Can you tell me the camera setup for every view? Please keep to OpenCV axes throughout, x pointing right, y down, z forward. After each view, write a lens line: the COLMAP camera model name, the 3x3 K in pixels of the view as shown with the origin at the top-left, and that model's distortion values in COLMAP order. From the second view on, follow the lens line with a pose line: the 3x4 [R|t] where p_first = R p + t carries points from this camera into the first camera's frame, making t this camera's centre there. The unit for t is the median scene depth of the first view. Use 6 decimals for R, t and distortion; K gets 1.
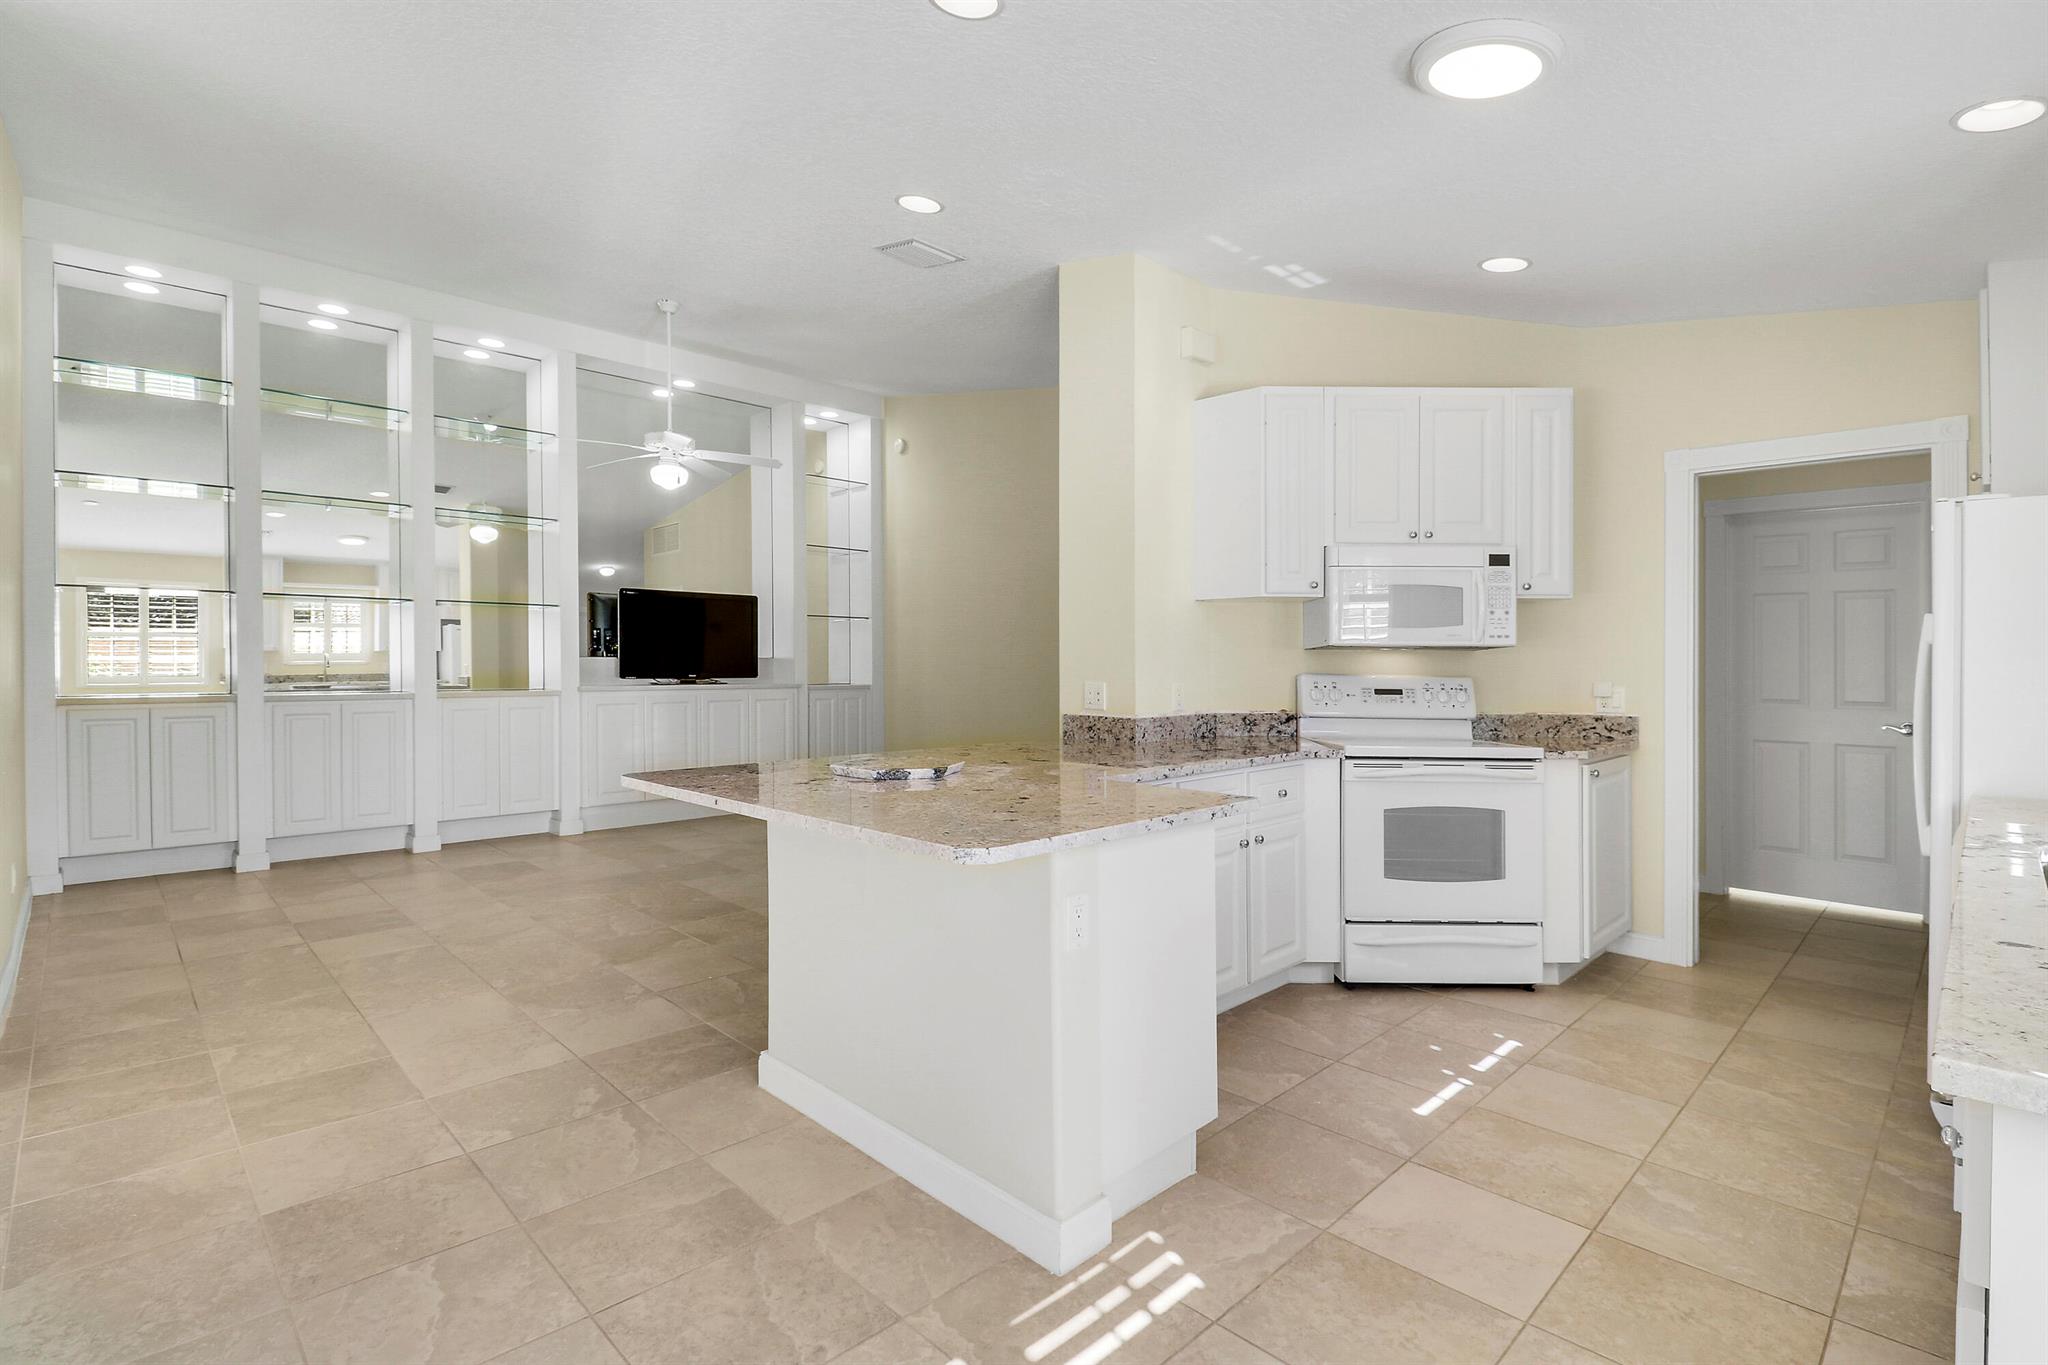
lens RADIAL K [[960.1, 0, 1022.3], [0, 960.1, 652.6], [0, 0, 1]] dist [0.003291, -0.018673]
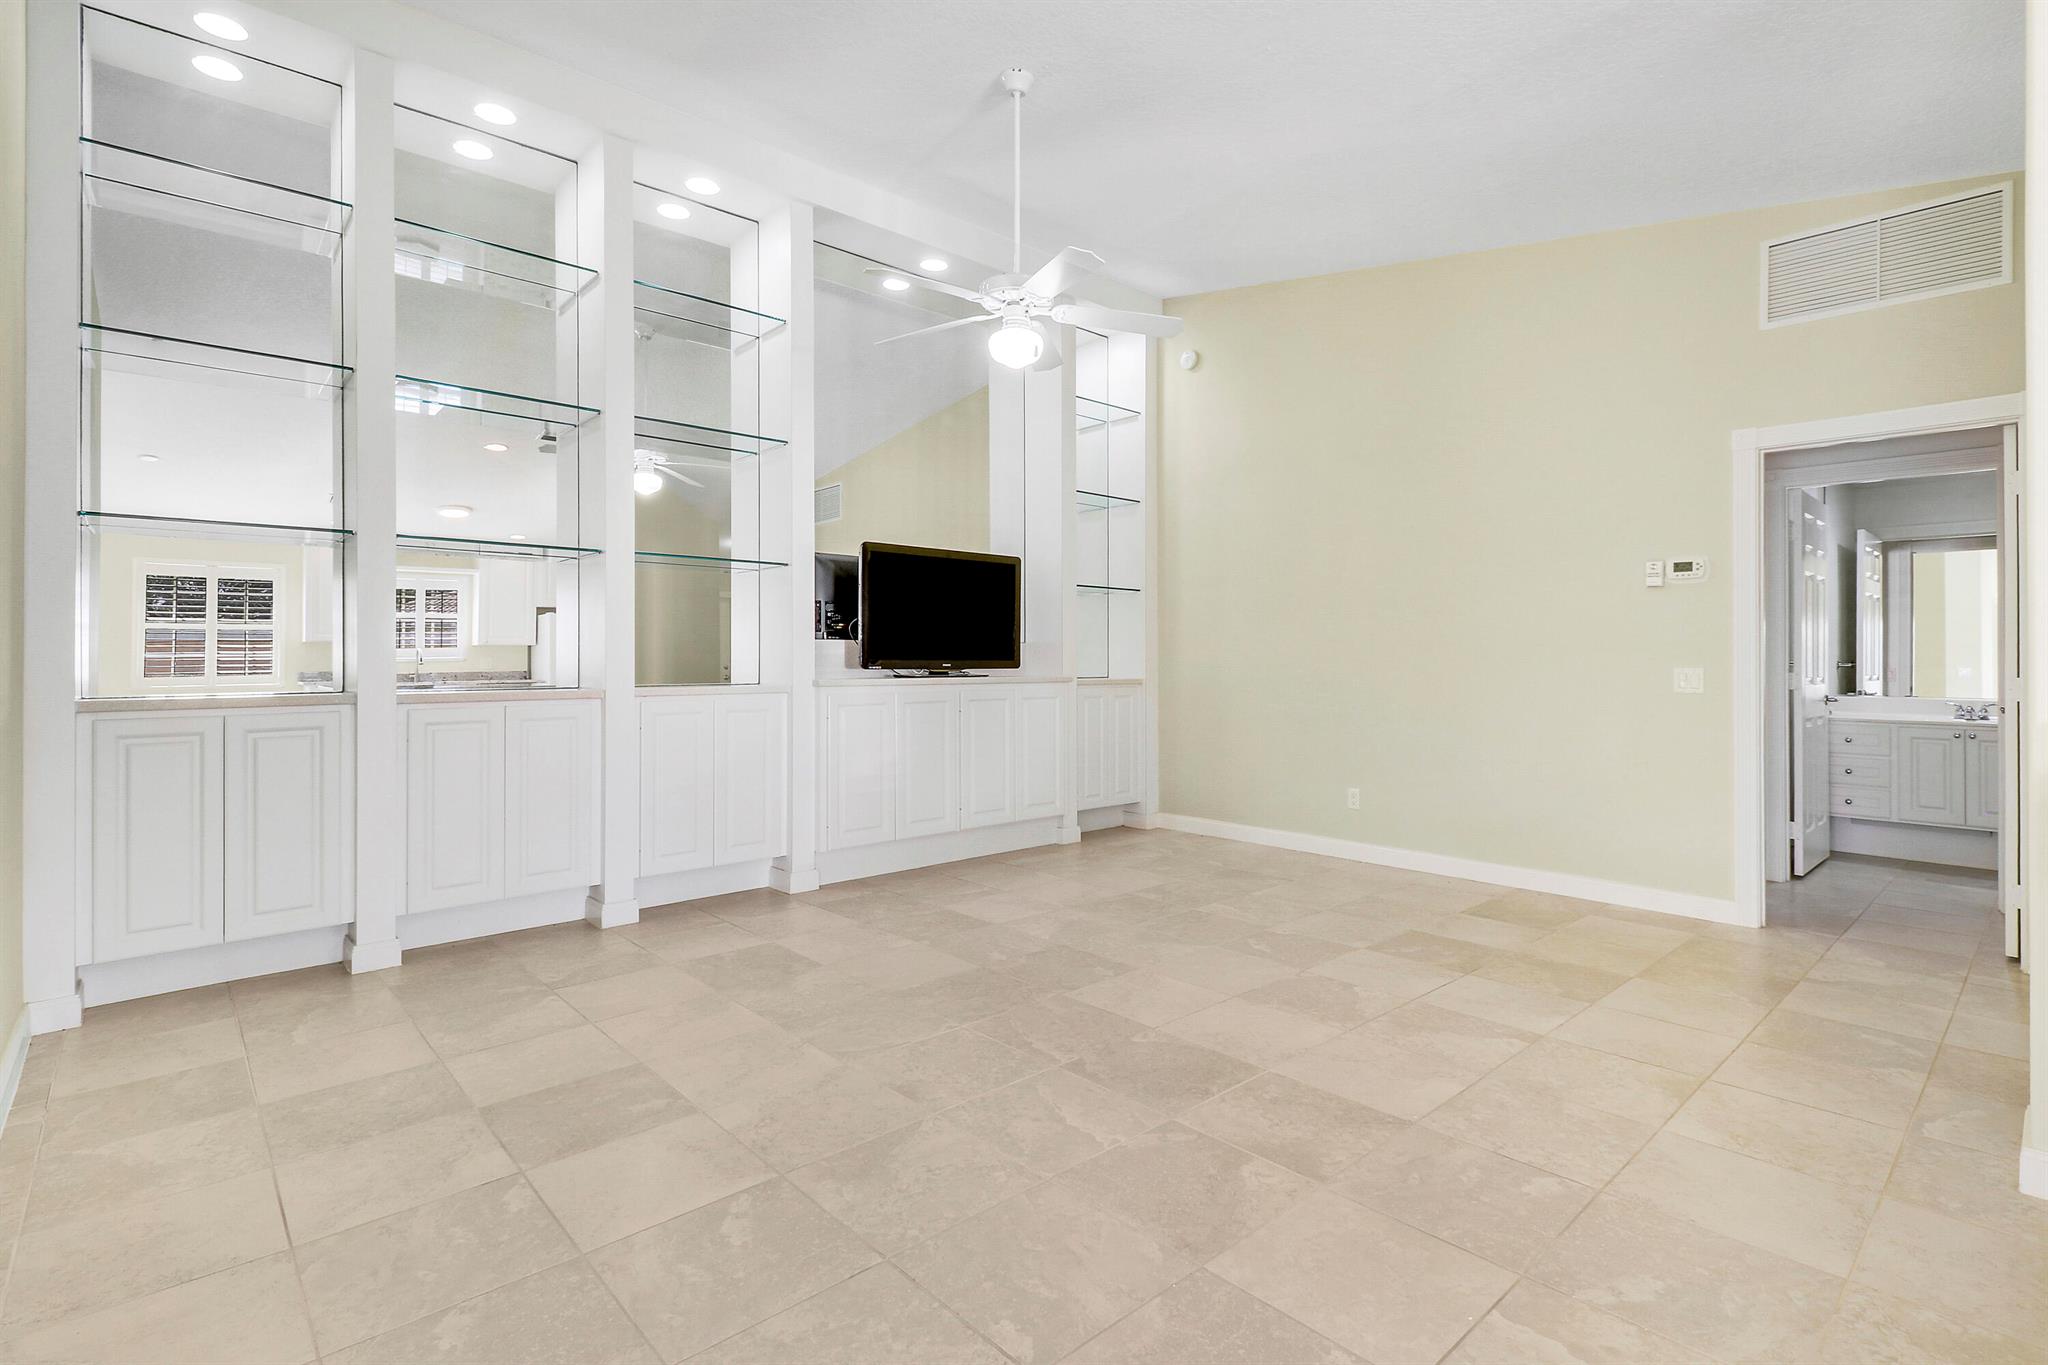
lens RADIAL K [[963.1, 0, 1032.5], [0, 963.1, 645.1], [0, 0, 1]] dist [0.019232, -0.030621]
pose [[0.999234, -0.007733, -0.038353, -0.462528], [0.007448, 0.999944, -0.007567, 0.026973], [0.038410, 0.007276, 0.999236, 0.500535]]
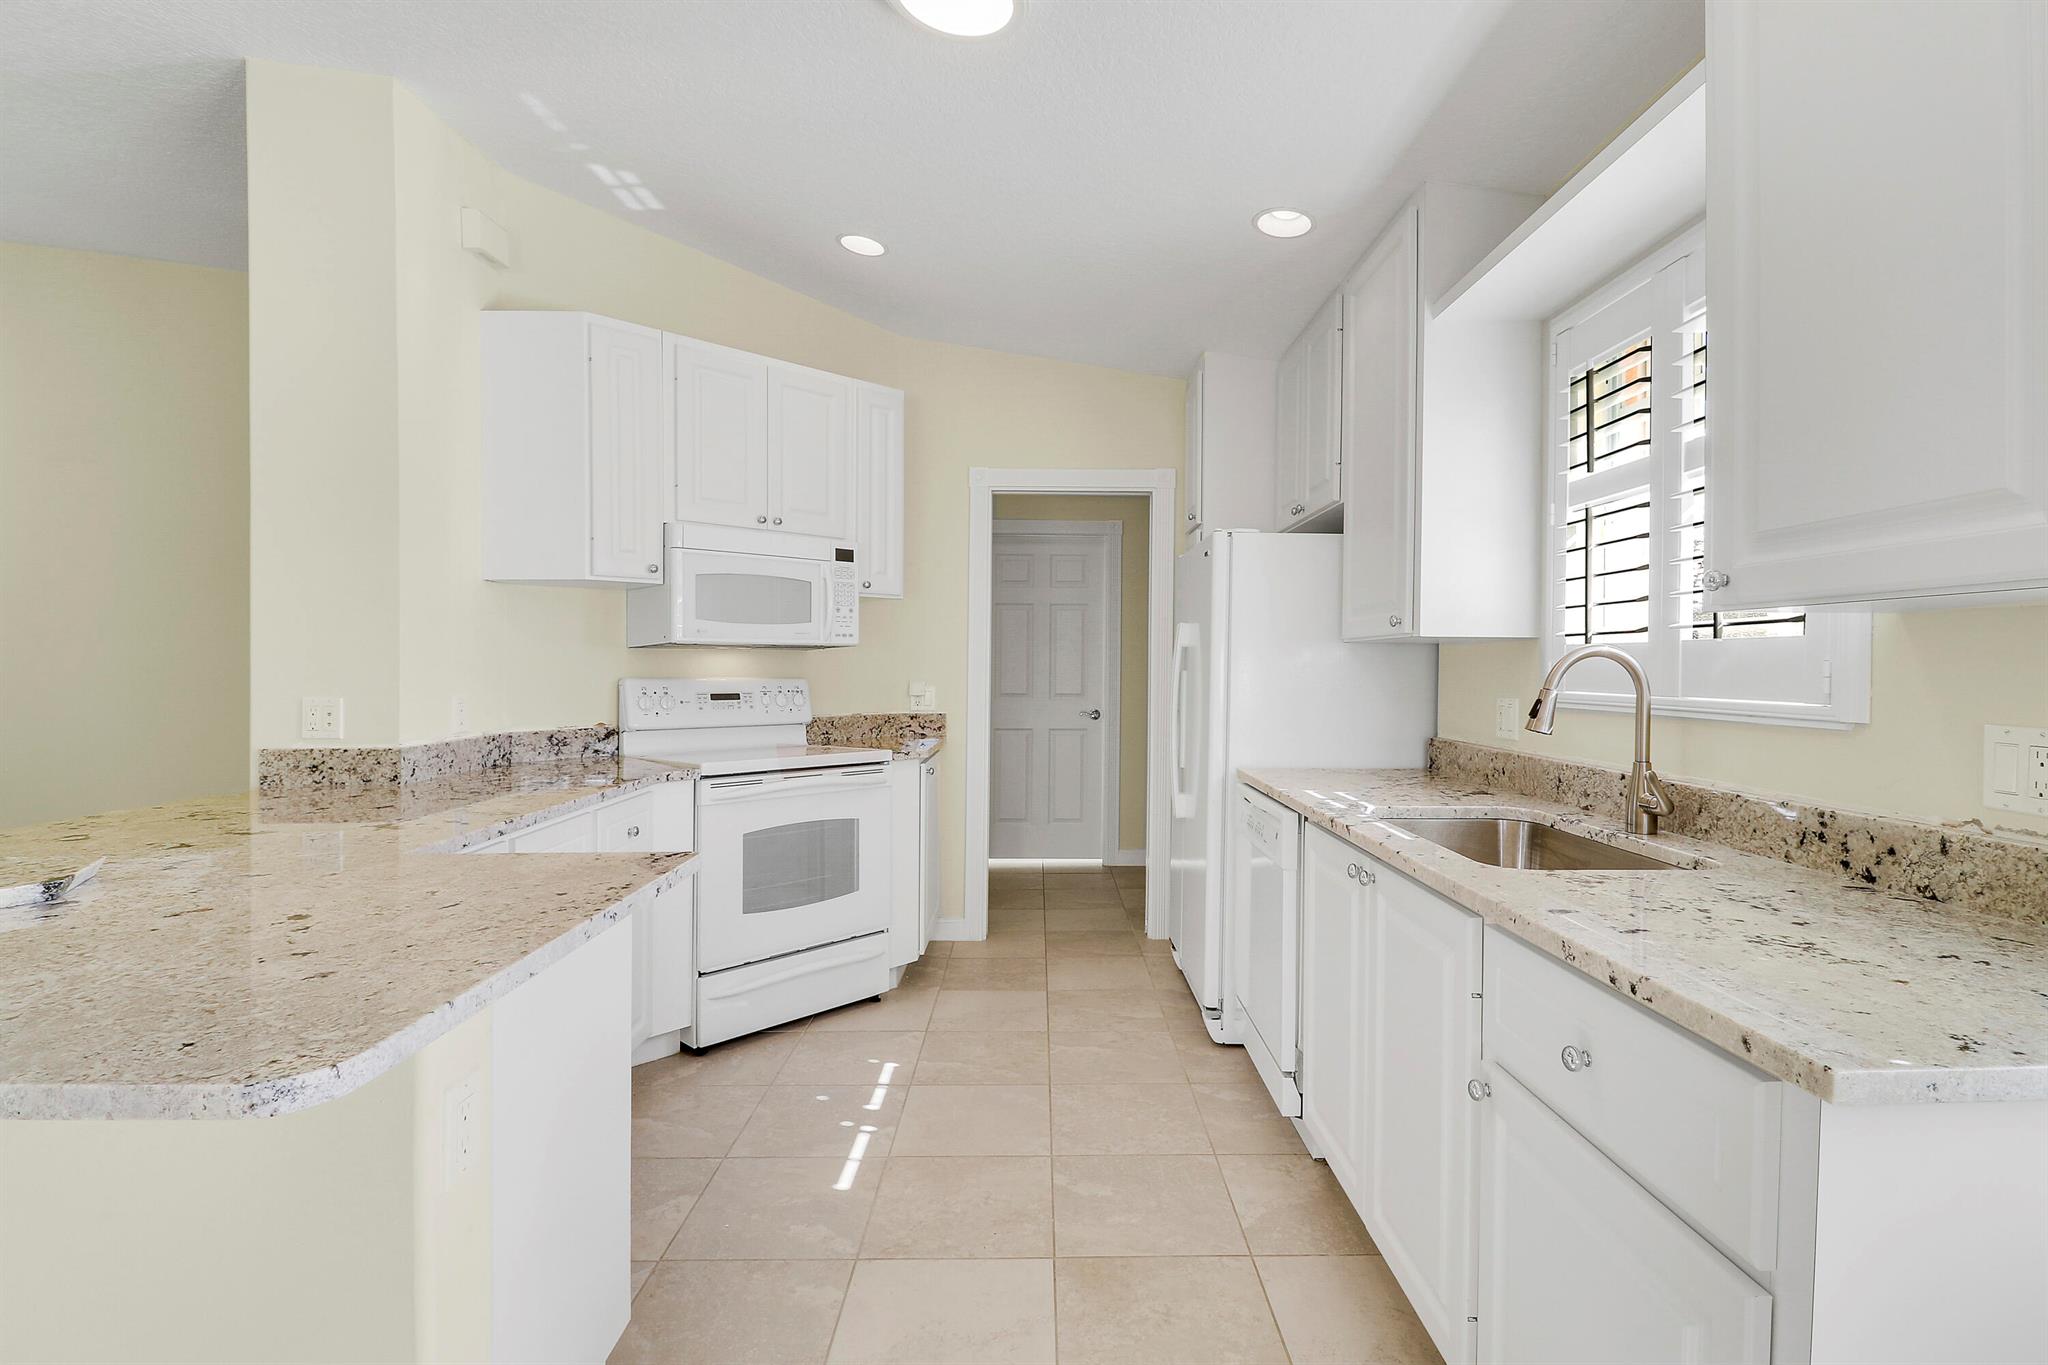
lens RADIAL K [[971.8, 0, 1042.5], [0, 971.8, 654.7], [0, 0, 1]] dist [0.028574, -0.022026]
pose [[0.691162, 0.001411, 0.722699, -0.062261], [-0.002269, 0.999997, 0.000217, 0.001546], [-0.722696, -0.001790, 0.691163, 0.177474]]
